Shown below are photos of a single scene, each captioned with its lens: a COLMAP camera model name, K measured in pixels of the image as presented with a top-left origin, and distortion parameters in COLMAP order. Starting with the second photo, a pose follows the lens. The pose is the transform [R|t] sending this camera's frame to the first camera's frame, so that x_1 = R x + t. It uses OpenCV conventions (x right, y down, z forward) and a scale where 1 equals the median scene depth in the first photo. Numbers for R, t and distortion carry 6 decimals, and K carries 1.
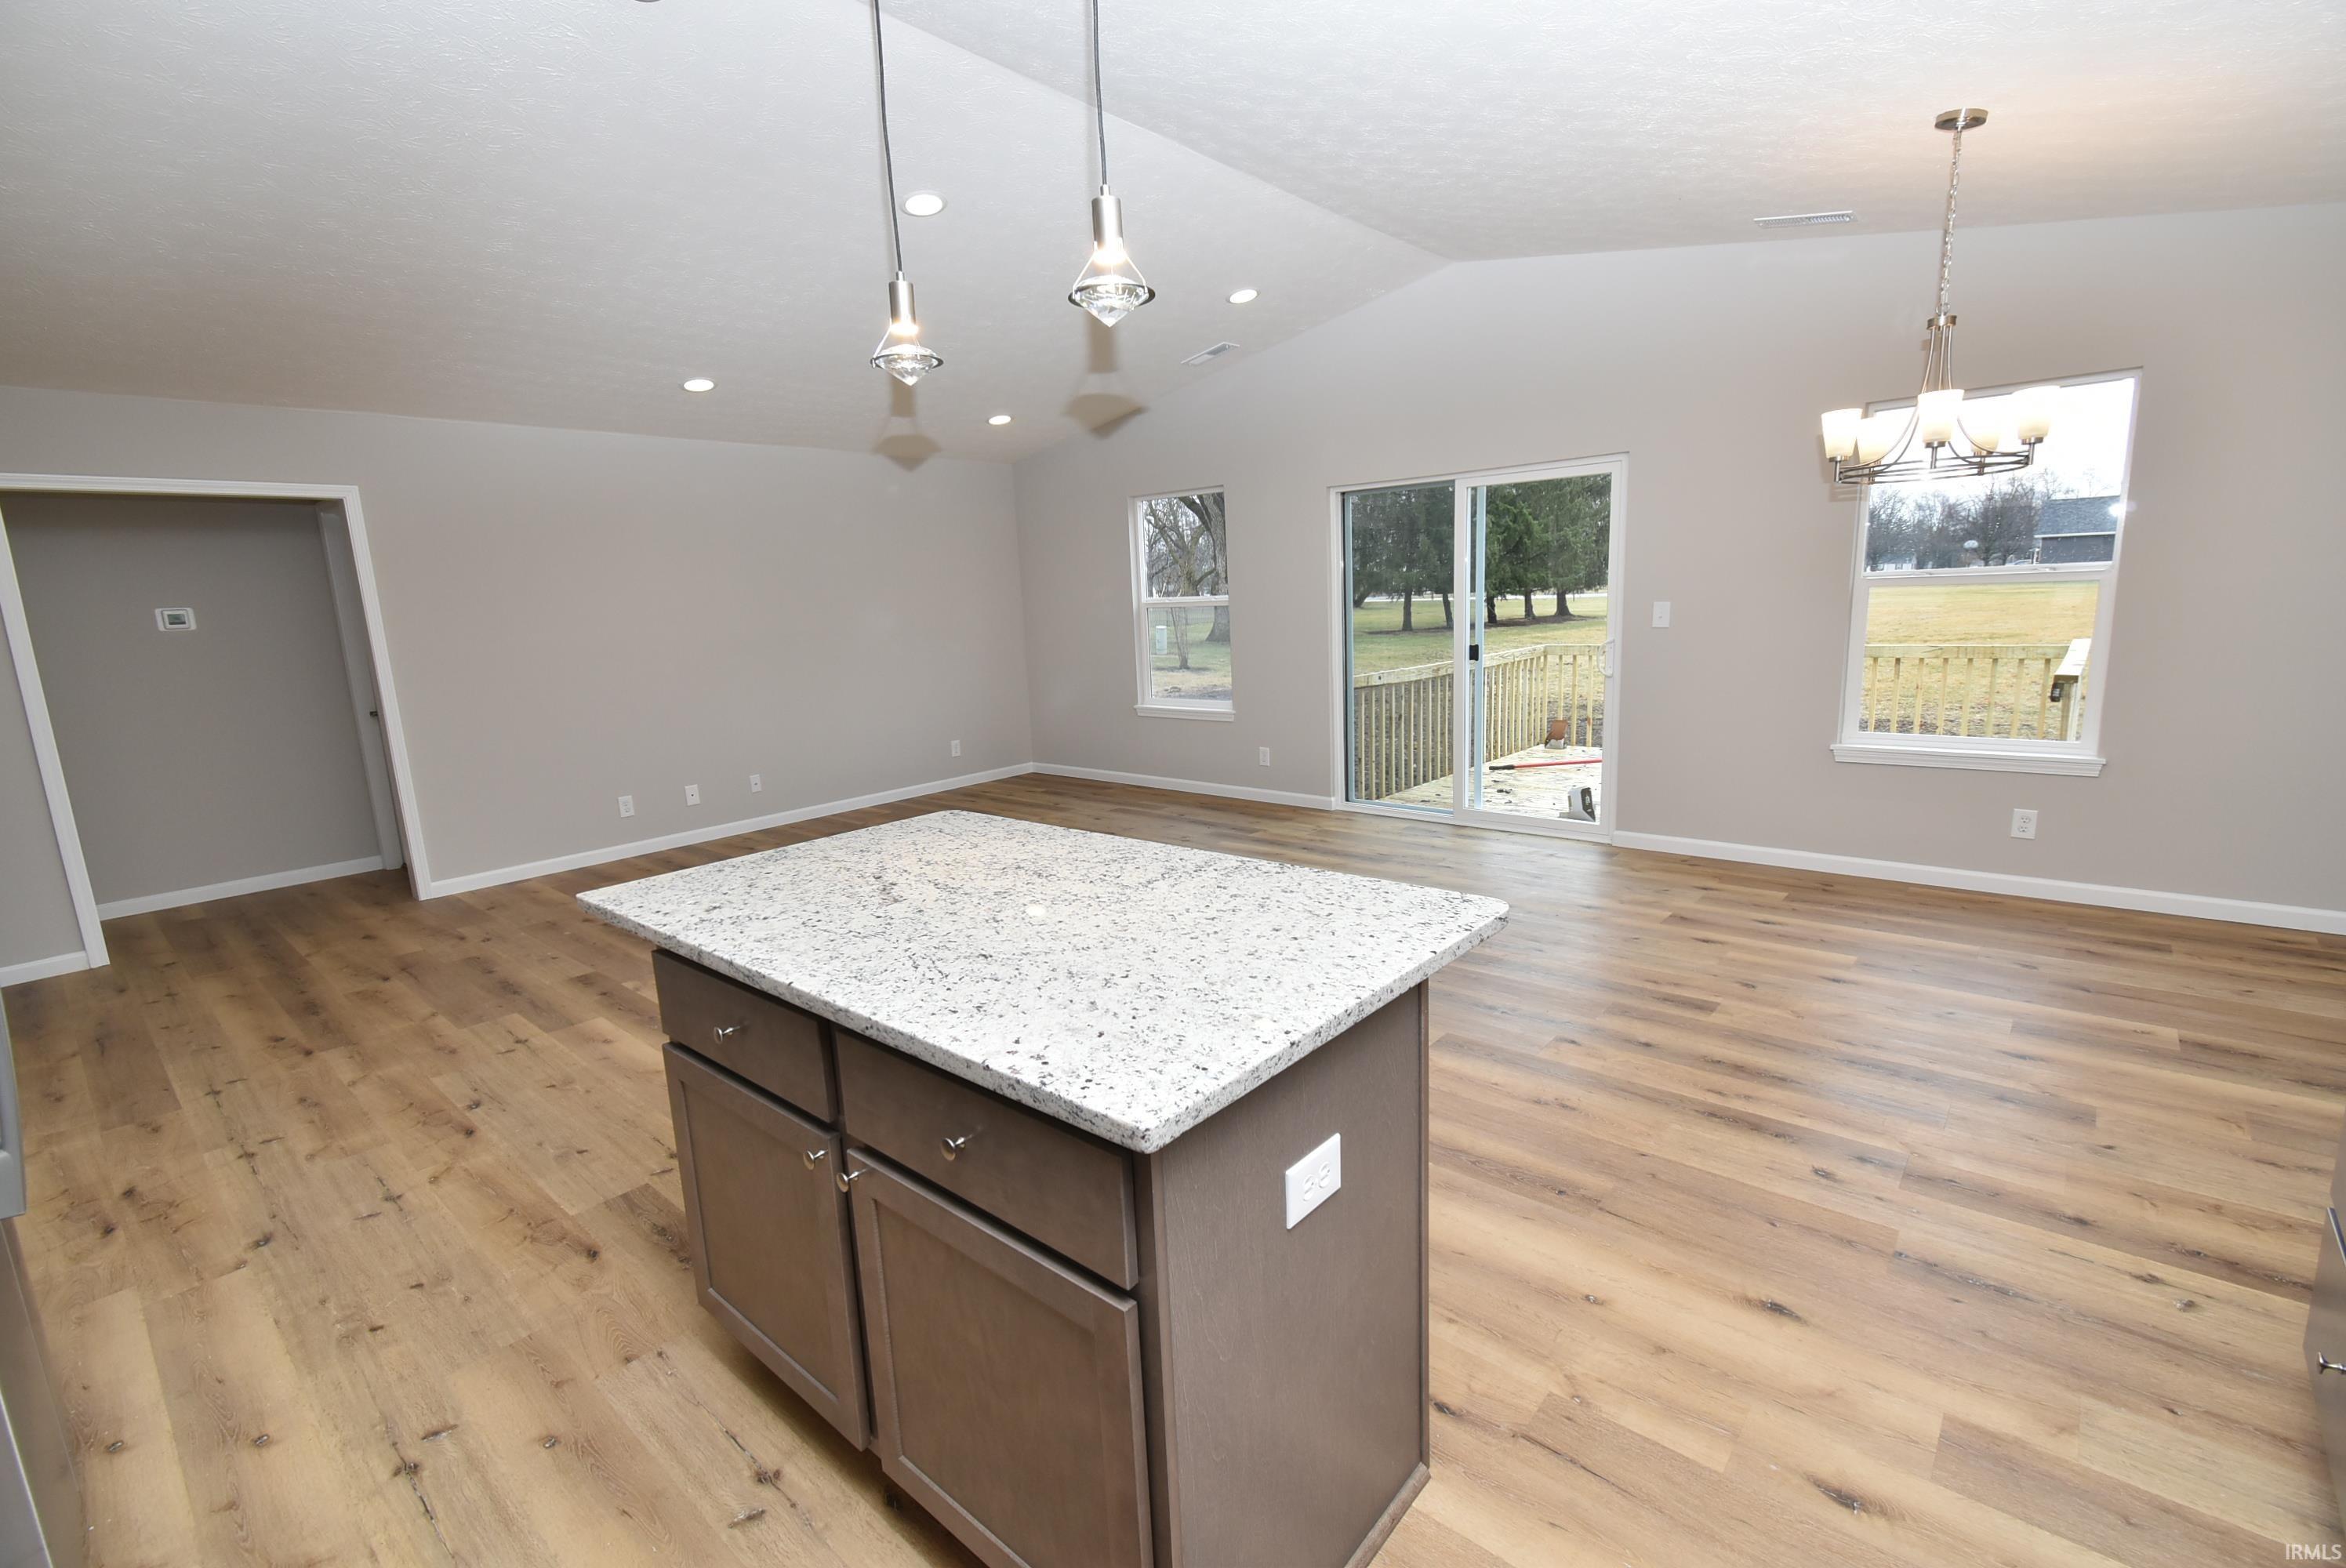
lens RADIAL K [[1035.1, 0, 1174.2], [0, 1035.1, 785.0], [0, 0, 1]] dist [0.009553, -0.005497]
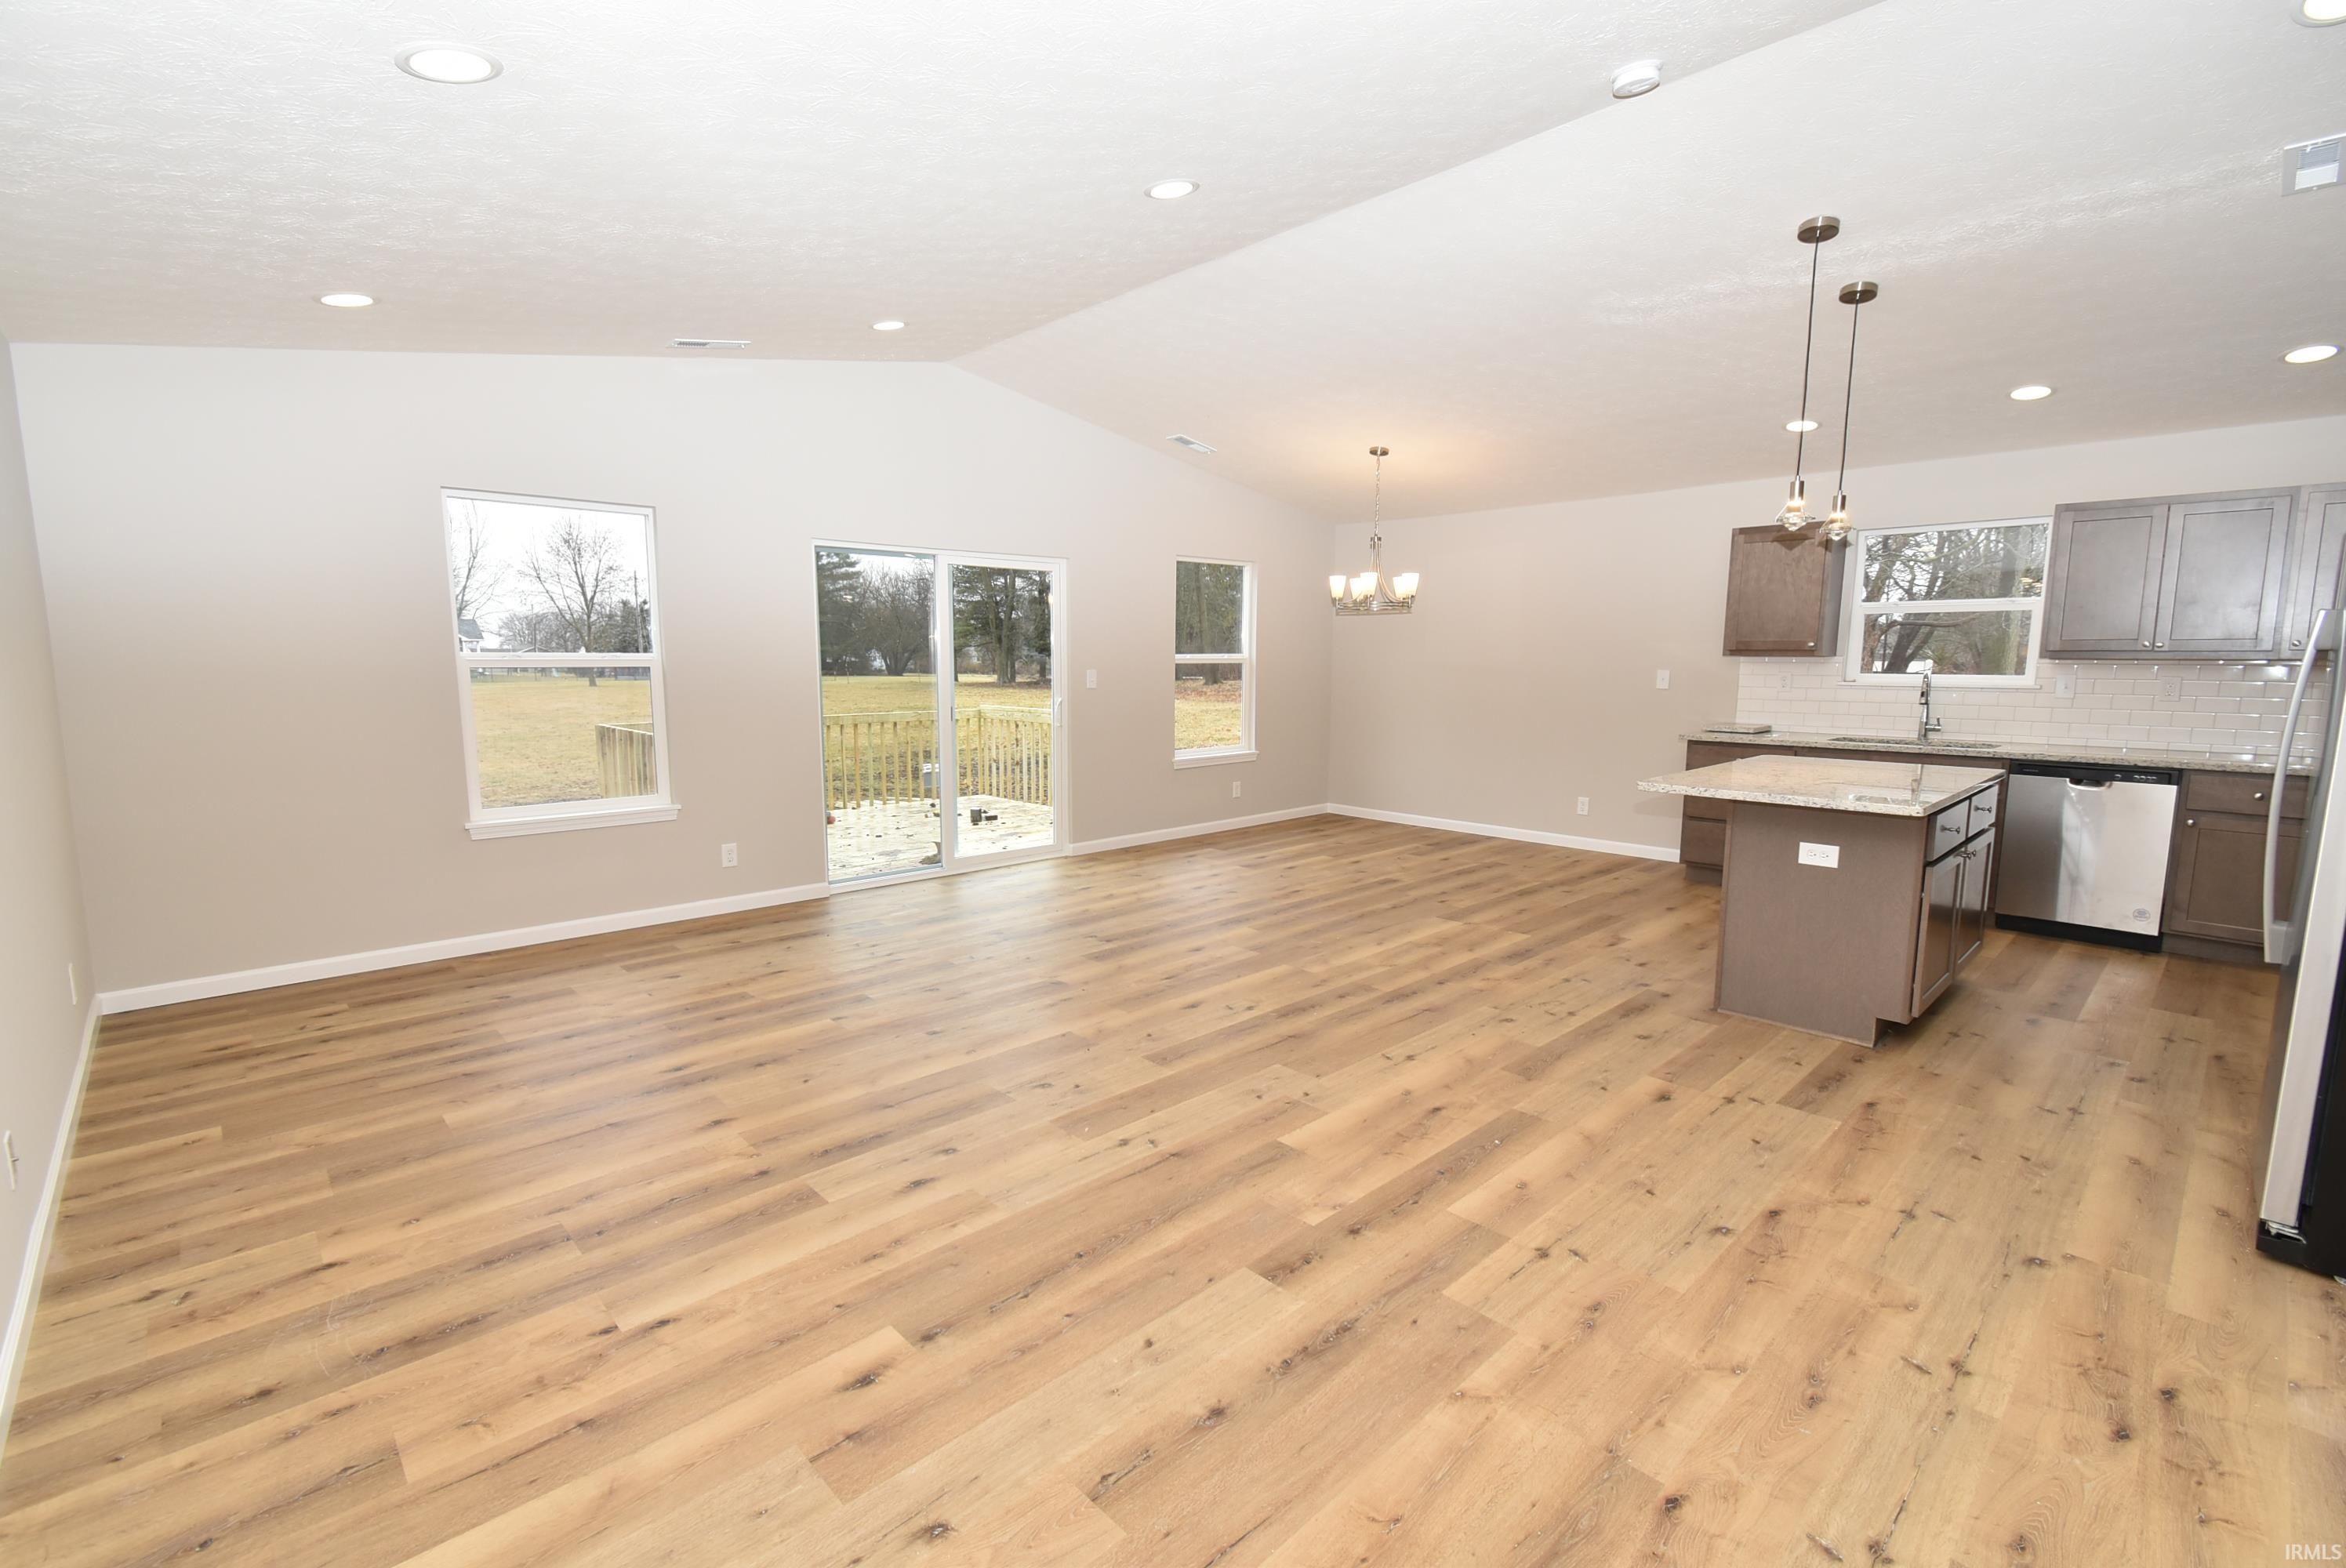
lens RADIAL K [[1028.2, 0, 1172.8], [0, 1028.2, 793.9], [0, 0, 1]] dist [0.002882, -0.000604]
pose [[0.094701, -0.091438, 0.991298, -0.847480], [0.178122, 0.981260, 0.073495, -0.090755], [-0.979441, 0.169612, 0.109213, 0.731578]]
